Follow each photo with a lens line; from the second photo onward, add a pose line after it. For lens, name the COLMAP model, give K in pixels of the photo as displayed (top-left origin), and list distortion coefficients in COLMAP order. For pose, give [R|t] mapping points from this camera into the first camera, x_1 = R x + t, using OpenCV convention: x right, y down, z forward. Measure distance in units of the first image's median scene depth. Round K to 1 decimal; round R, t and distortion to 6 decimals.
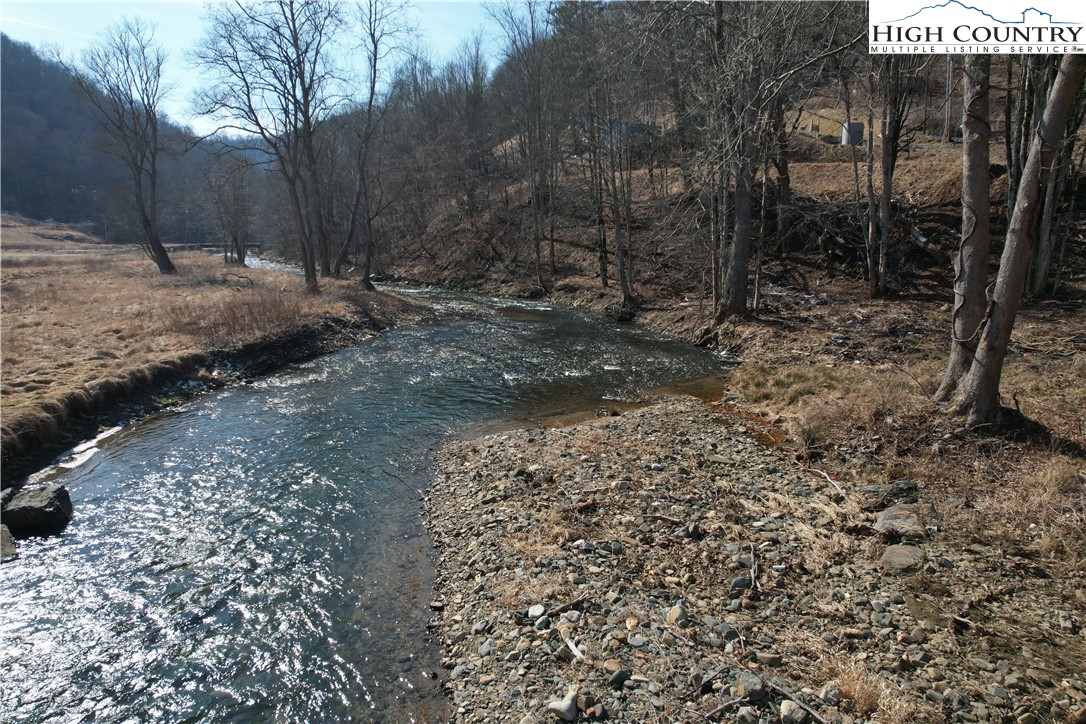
lens RADIAL K [[685.6, 0, 548.7], [0, 685.6, 362.9], [0, 0, 1]] dist [-0.068526, 0.062568]
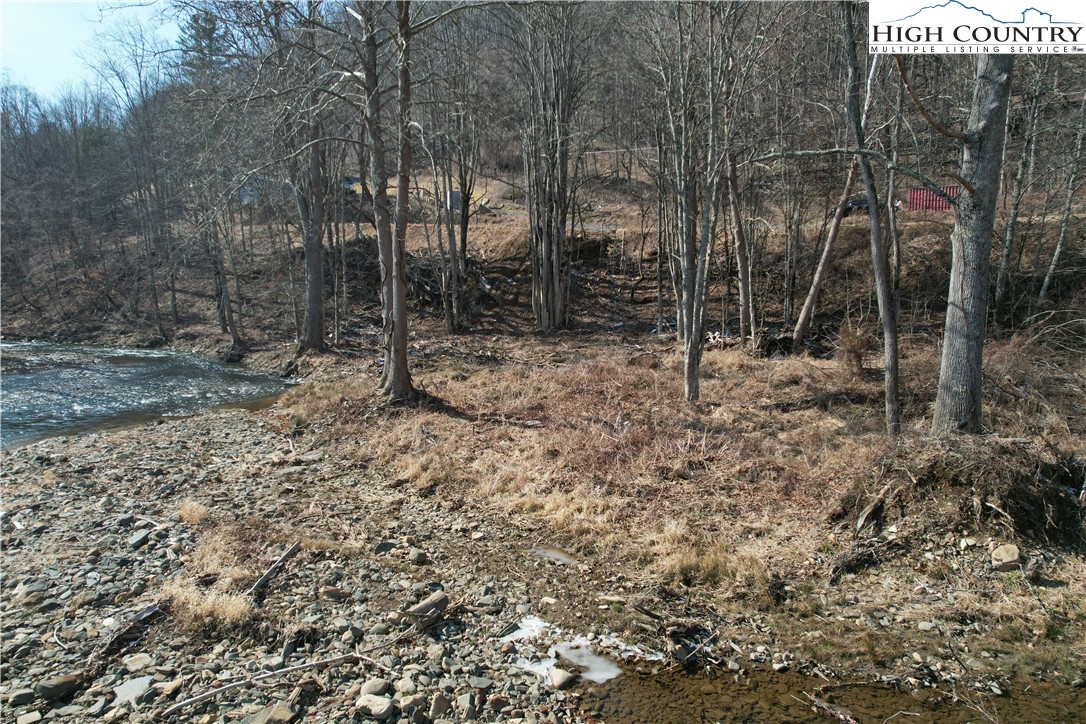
lens RADIAL K [[685.6, 0, 546.9], [0, 685.6, 365.7], [0, 0, 1]] dist [-0.068526, 0.062568]
pose [[0.900111, -0.048117, 0.432996, 0.077779], [0.078669, 0.995496, -0.052913, 0.034854], [-0.428500, 0.081691, 0.899841, -0.161882]]
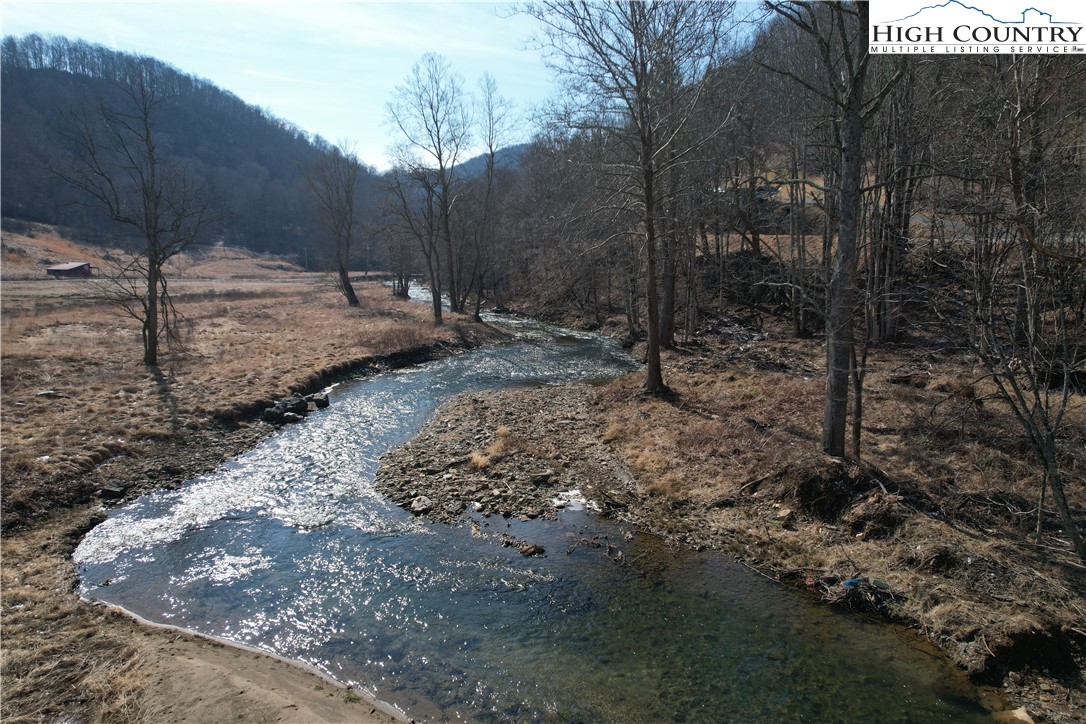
lens RADIAL K [[685.6, 0, 553.2], [0, 685.6, 367.5], [0, 0, 1]] dist [-0.068526, 0.062568]
pose [[0.975526, 0.036919, -0.216762, 0.239659], [-0.042813, 0.998829, -0.022554, 0.021299], [0.215675, 0.031282, 0.975964, -0.454839]]
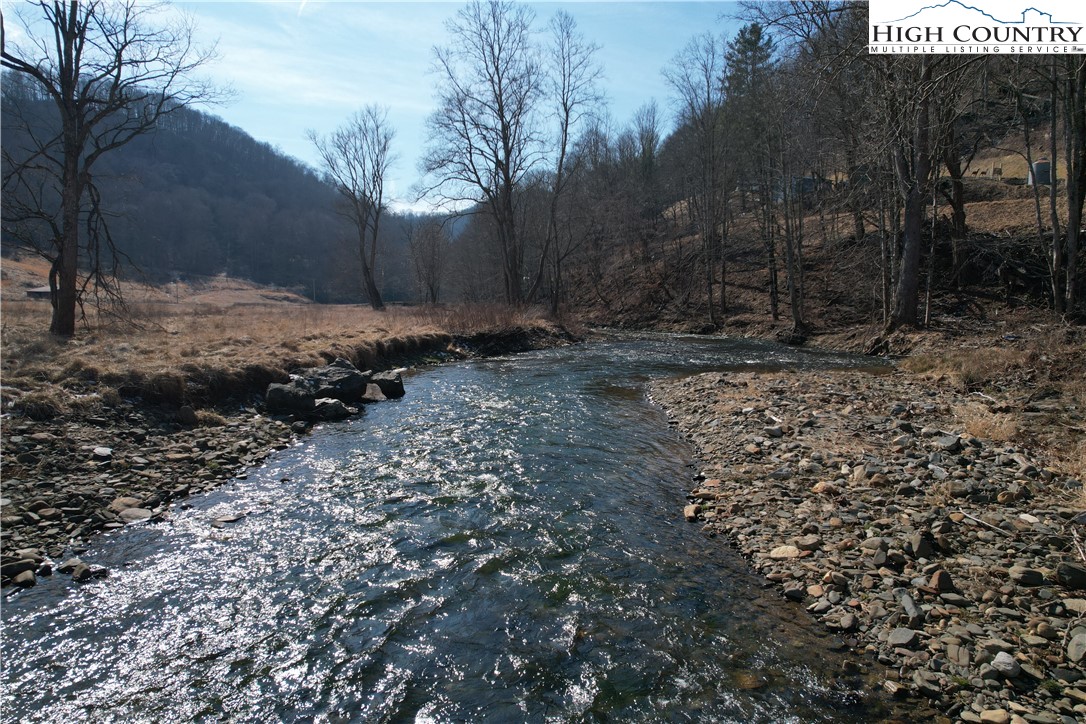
lens RADIAL K [[685.6, 0, 553.3], [0, 685.6, 366.4], [0, 0, 1]] dist [-0.068526, 0.062568]
pose [[0.974864, 0.022859, -0.221626, -0.017808], [-0.044151, 0.994817, -0.091600, 0.072315], [0.218384, 0.099082, 0.970820, -0.090038]]
